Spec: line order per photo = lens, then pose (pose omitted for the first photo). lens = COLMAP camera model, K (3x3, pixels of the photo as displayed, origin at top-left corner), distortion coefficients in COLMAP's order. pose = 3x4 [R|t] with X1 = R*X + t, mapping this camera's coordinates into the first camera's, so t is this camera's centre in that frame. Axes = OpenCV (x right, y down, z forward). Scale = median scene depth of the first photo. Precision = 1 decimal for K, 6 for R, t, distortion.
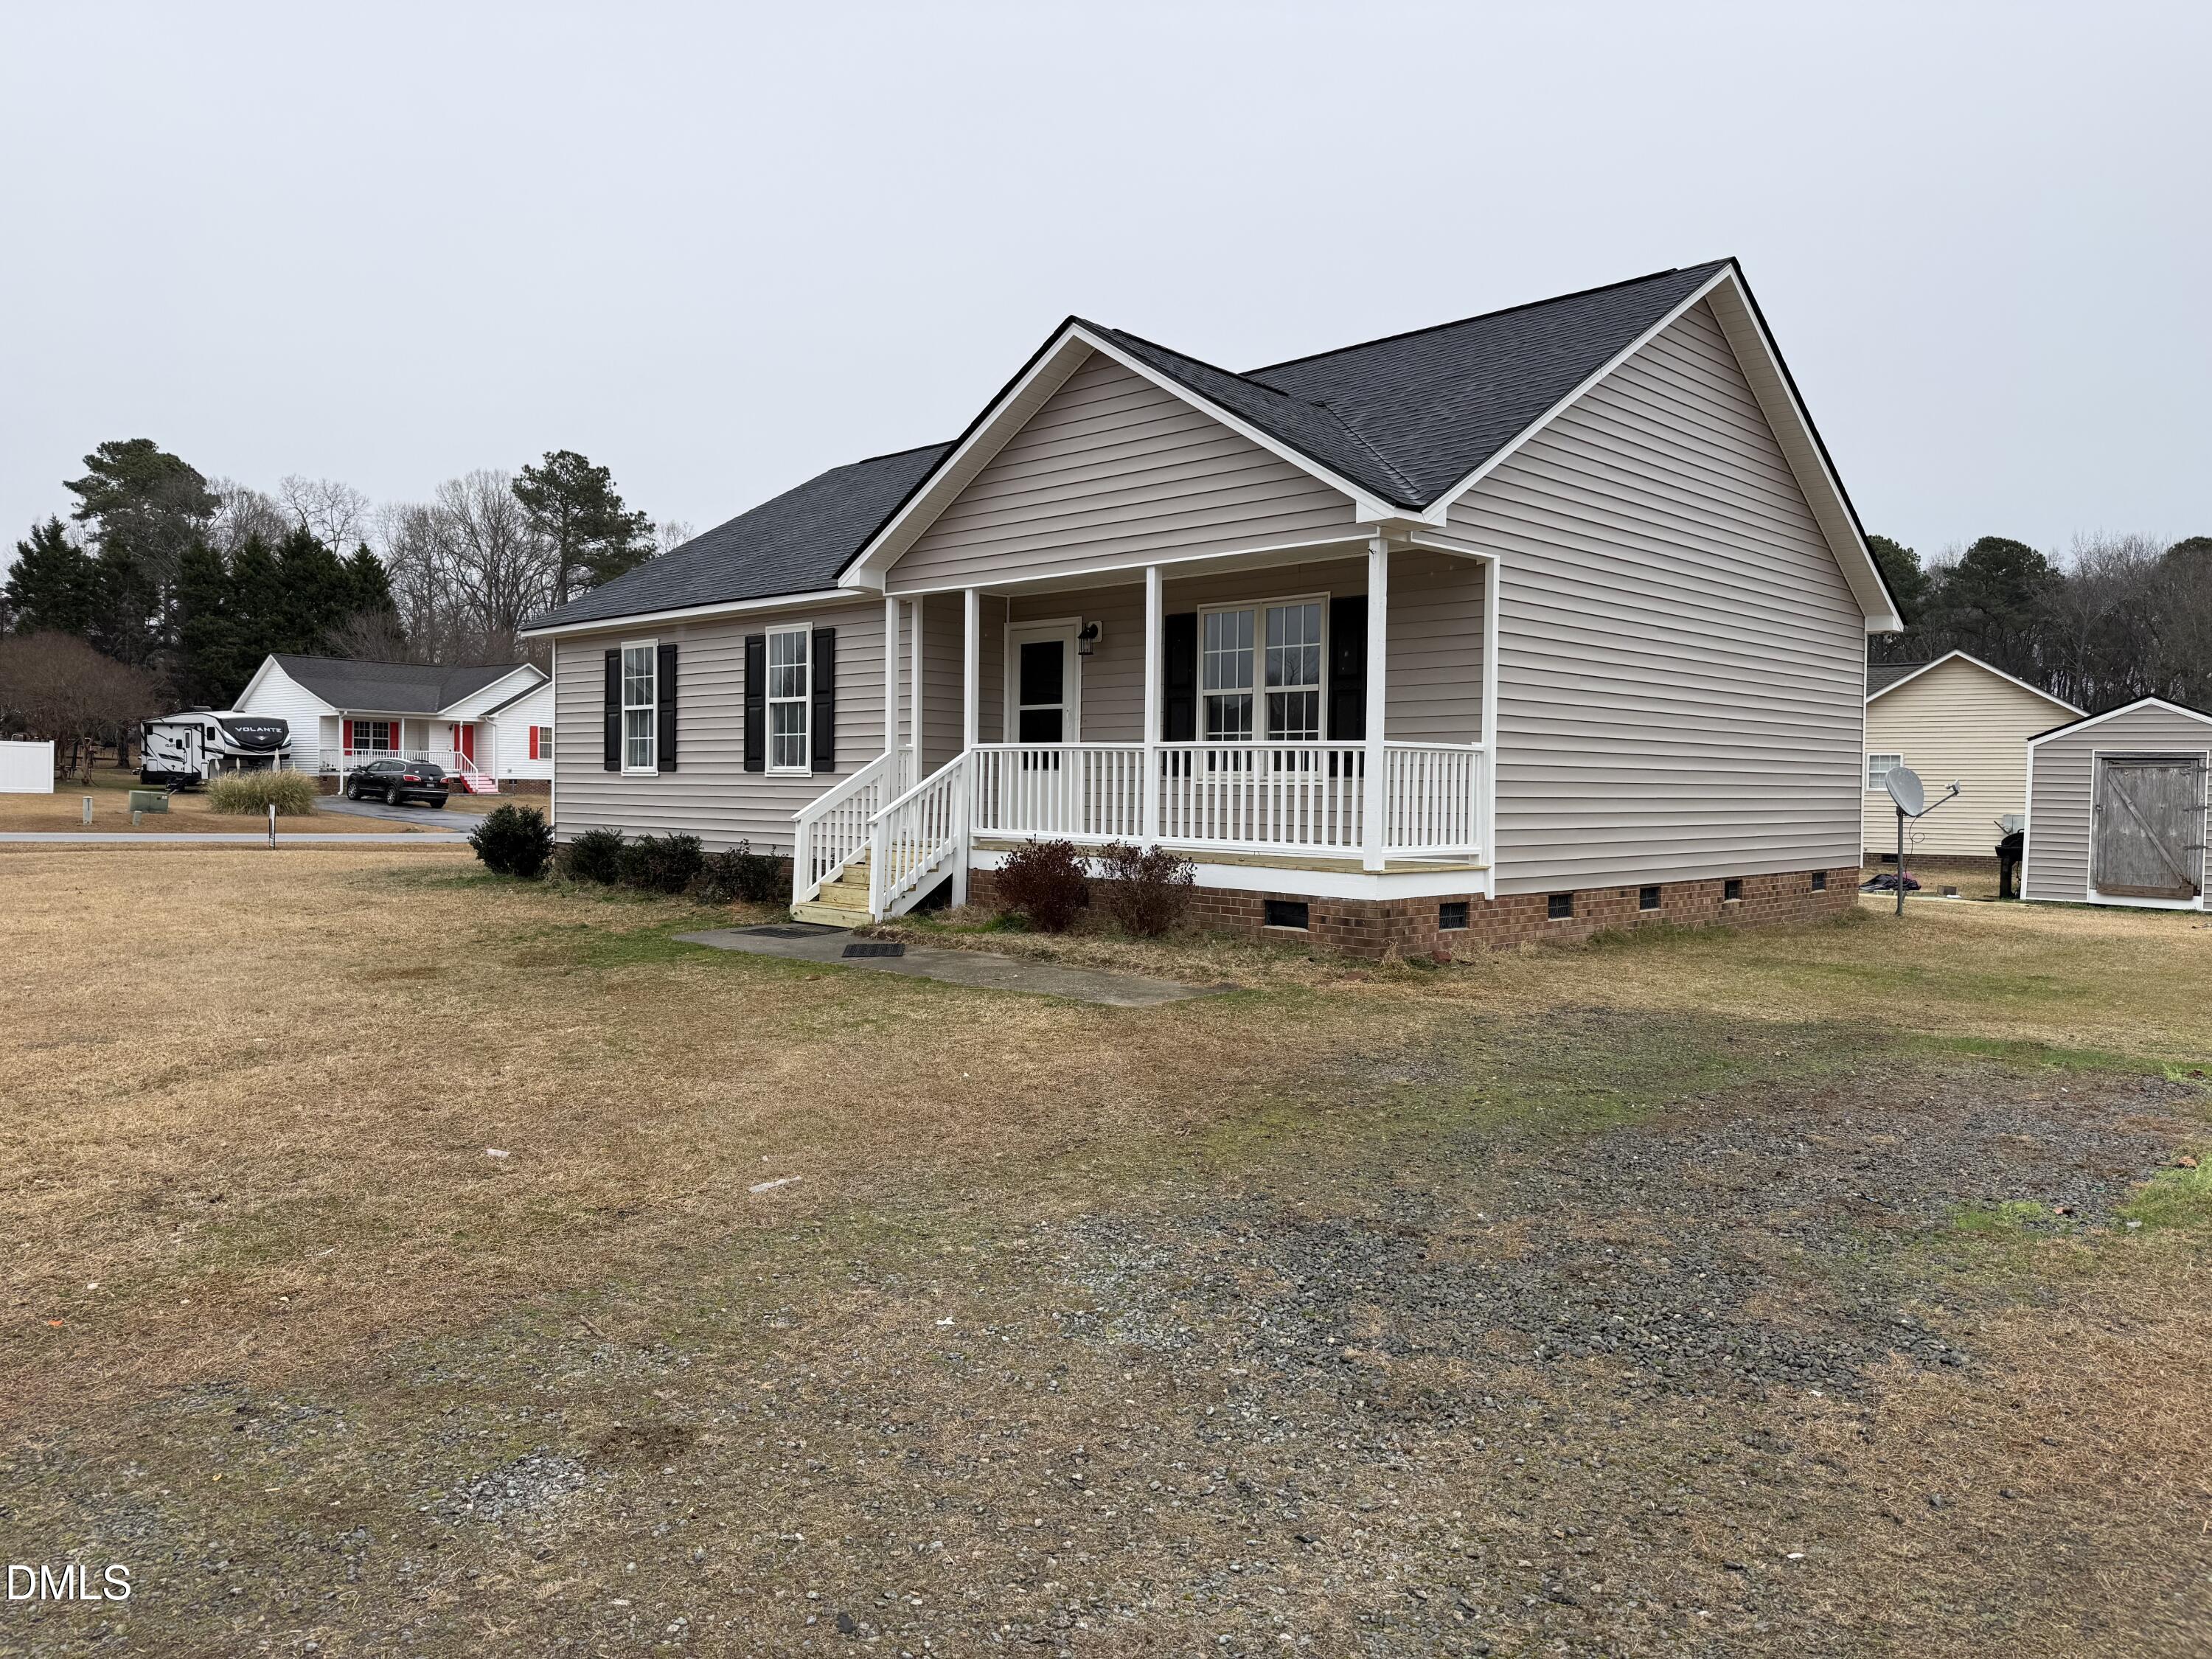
lens RADIAL K [[1588.6, 0, 1080.3], [0, 1588.6, 801.1], [0, 0, 1]] dist [0.060273, -0.064017]
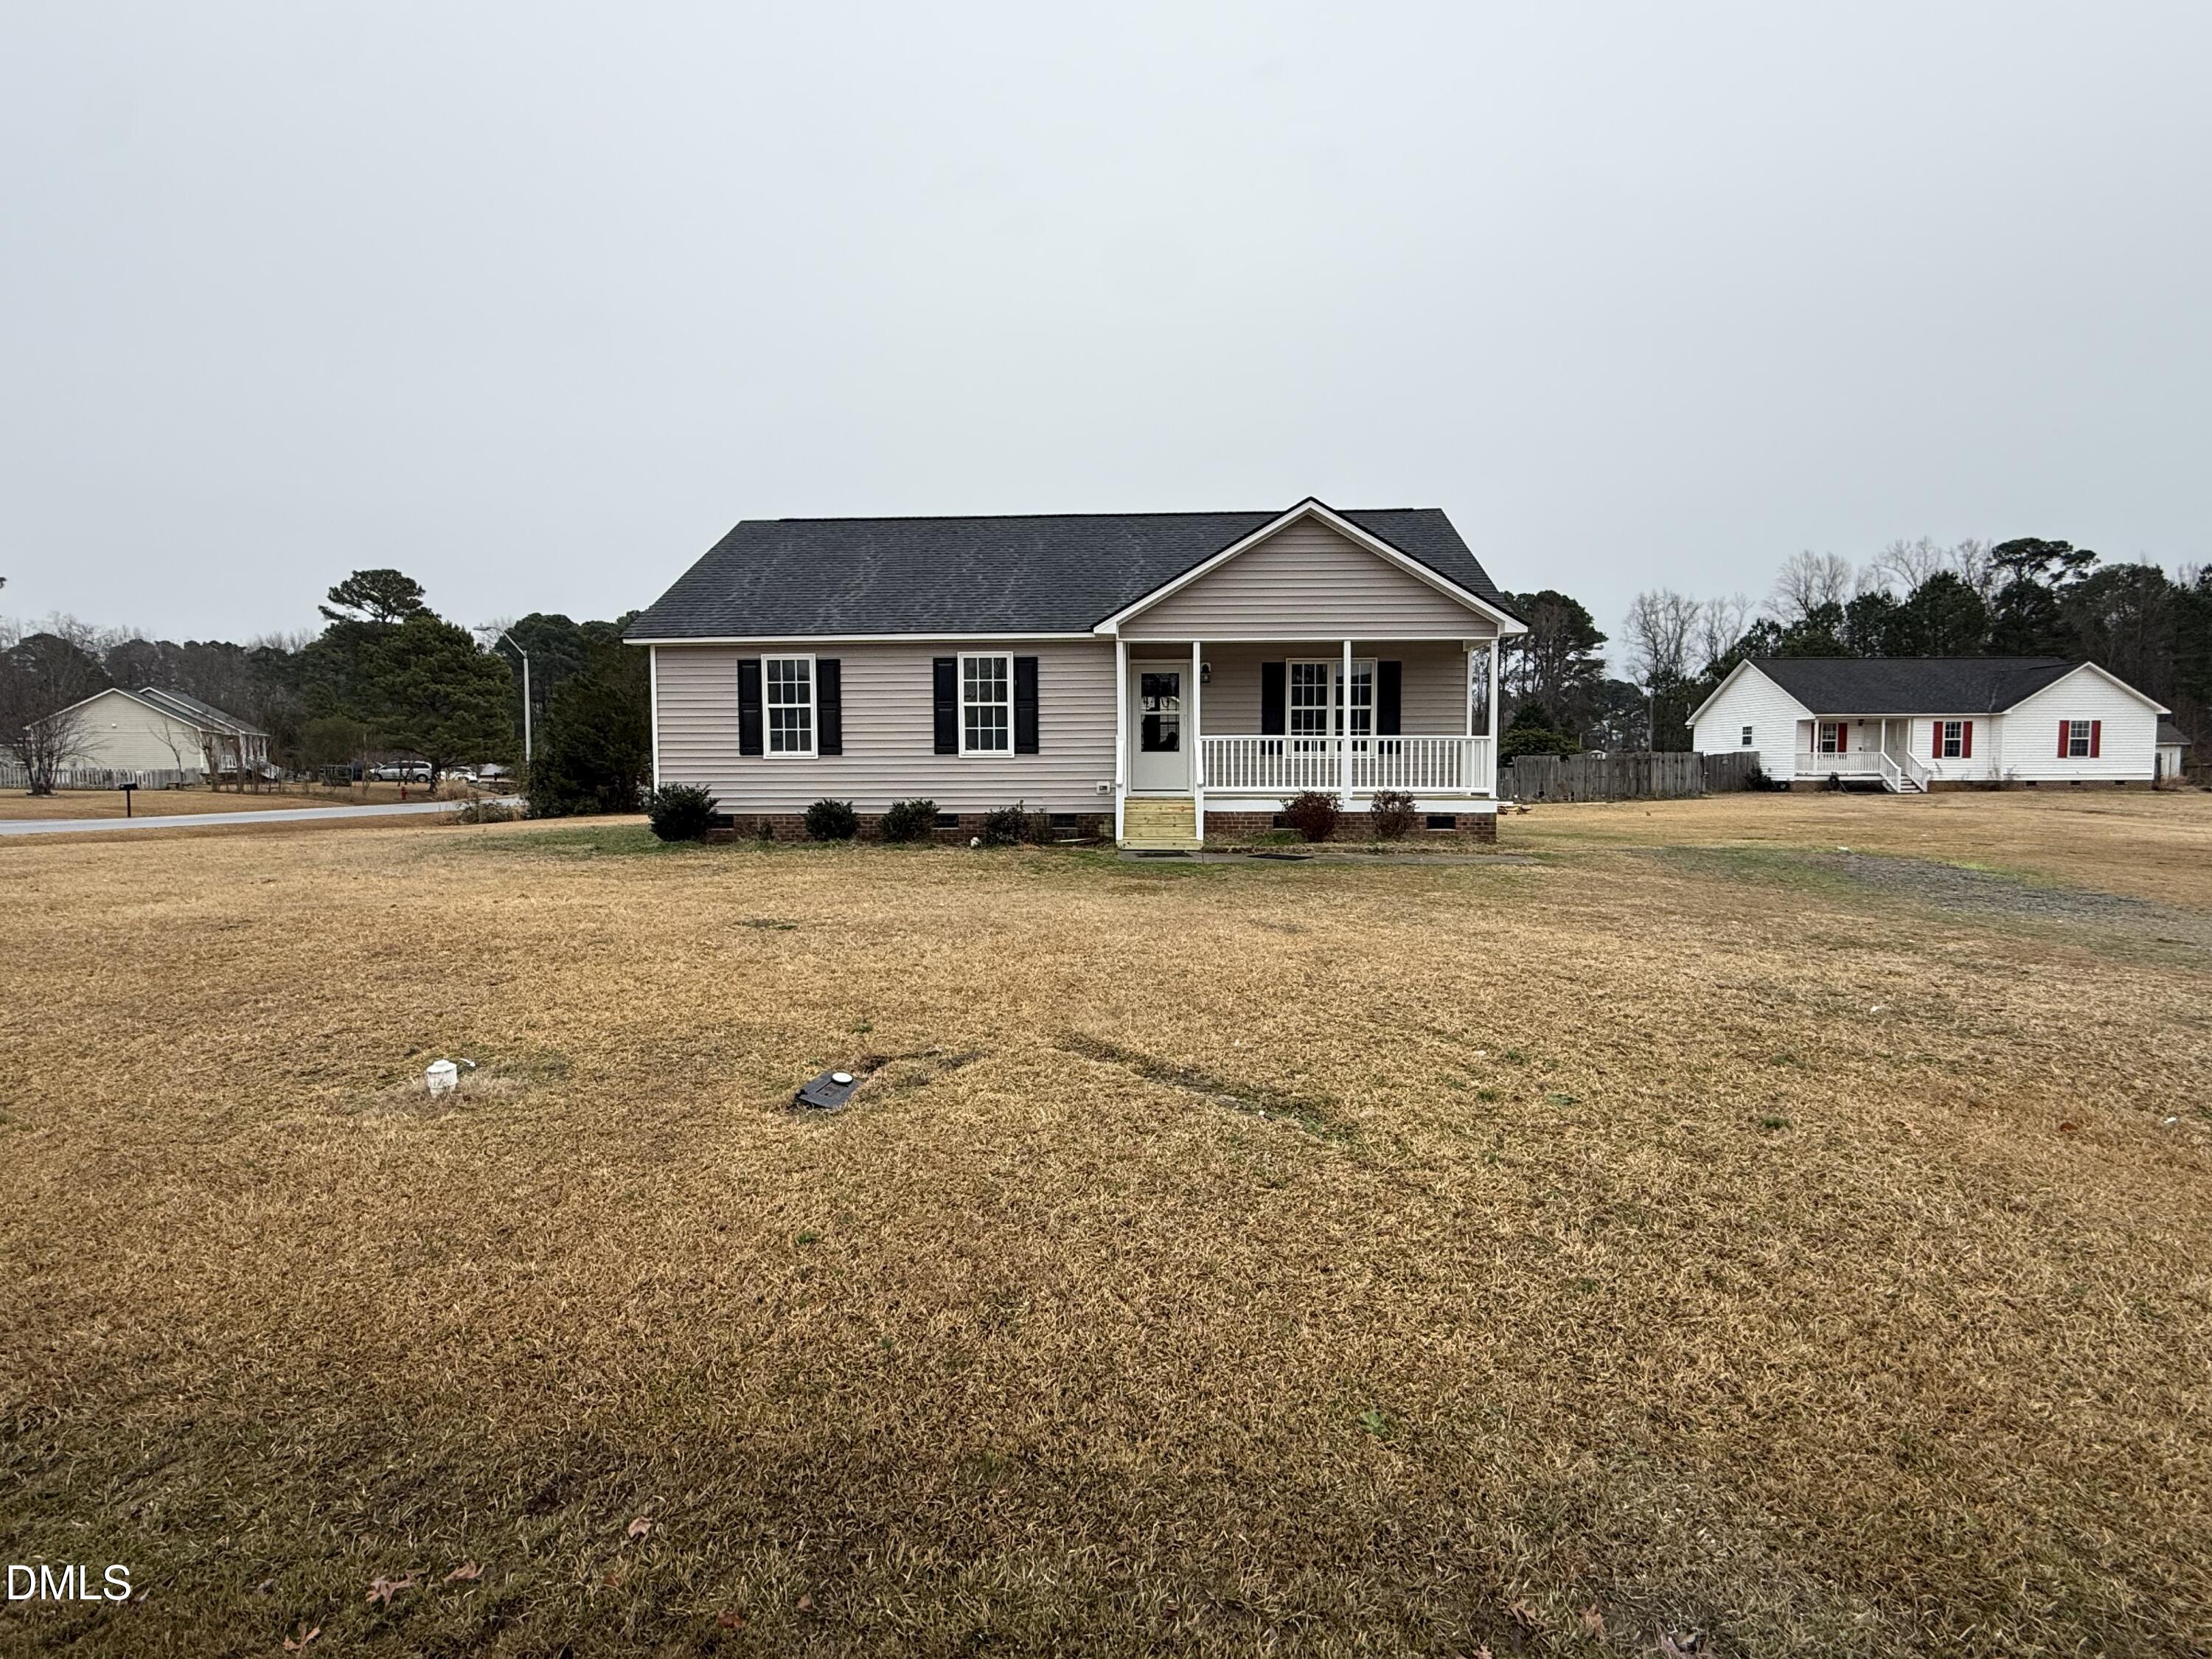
lens RADIAL K [[1085.4, 0, 1112.4], [0, 1085.4, 805.7], [0, 0, 1]] dist [-0.001796, 0.001937]
pose [[0.740234, -0.045347, 0.670819, -0.852677], [0.018589, 0.998722, 0.047000, -0.018054], [-0.672093, -0.022321, 0.740131, 0.216952]]
